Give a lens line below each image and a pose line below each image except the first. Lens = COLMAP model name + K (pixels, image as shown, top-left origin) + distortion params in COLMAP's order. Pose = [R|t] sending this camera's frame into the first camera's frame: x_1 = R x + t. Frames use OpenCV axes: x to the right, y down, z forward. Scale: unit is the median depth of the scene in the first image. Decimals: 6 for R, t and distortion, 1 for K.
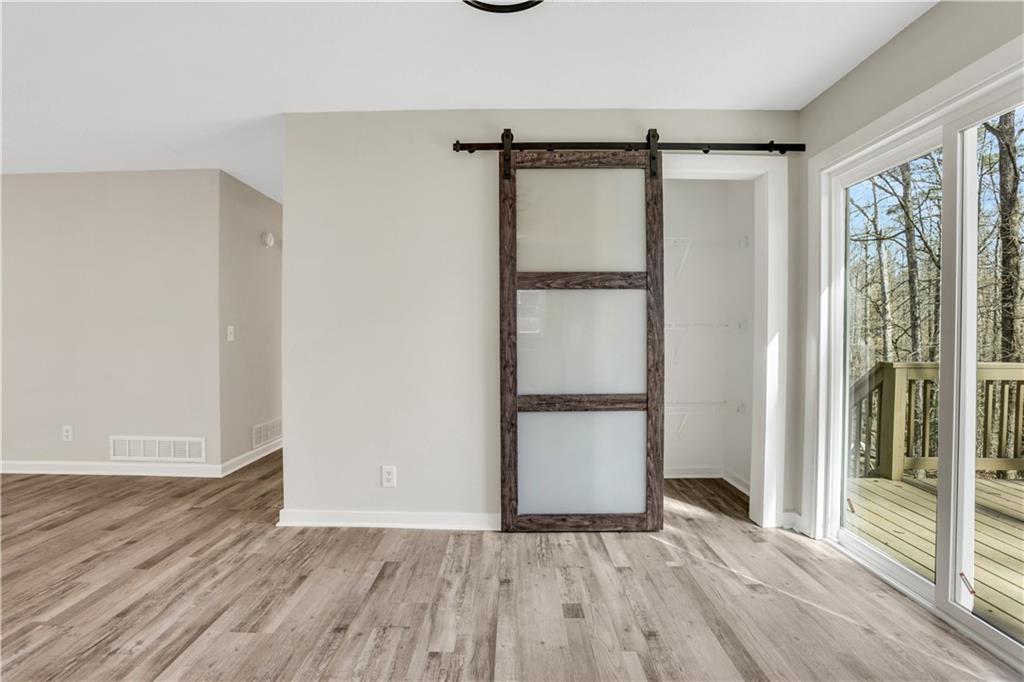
lens RADIAL K [[477.1, 0, 512.6], [0, 477.1, 340.4], [0, 0, 1]] dist [-0.068720, 0.025076]
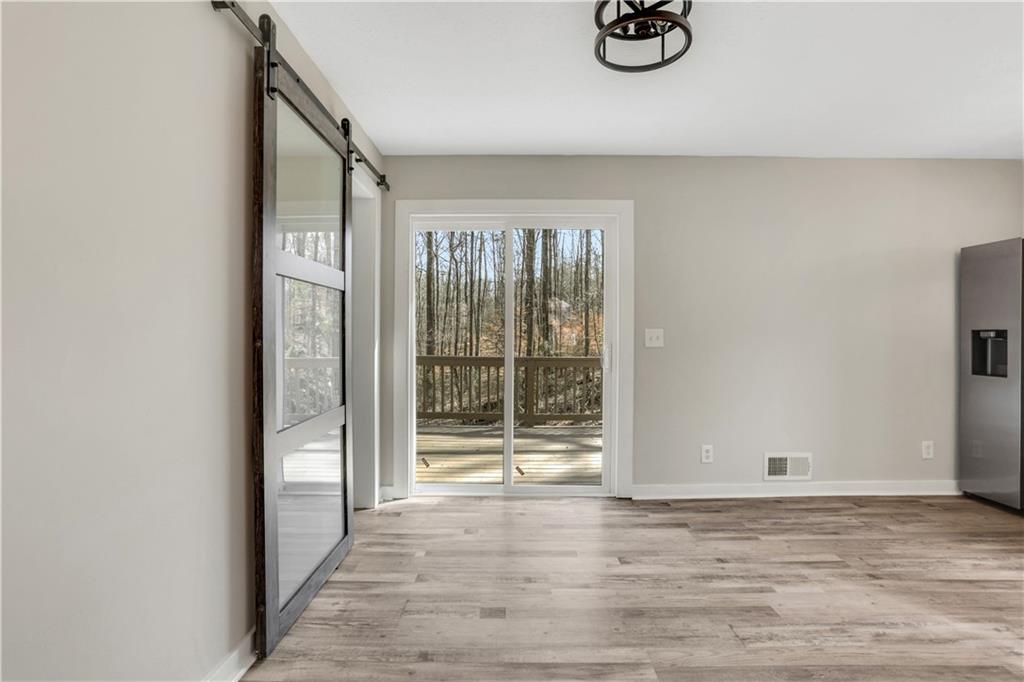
lens RADIAL K [[471.6, 0, 504.8], [0, 471.6, 336.0], [0, 0, 1]] dist [-0.013301, 0.001016]
pose [[0.028128, 0.001193, 0.999604, -0.672277], [0.018685, 0.999824, -0.001719, -0.011963], [-0.999430, 0.018726, 0.028101, 0.711993]]
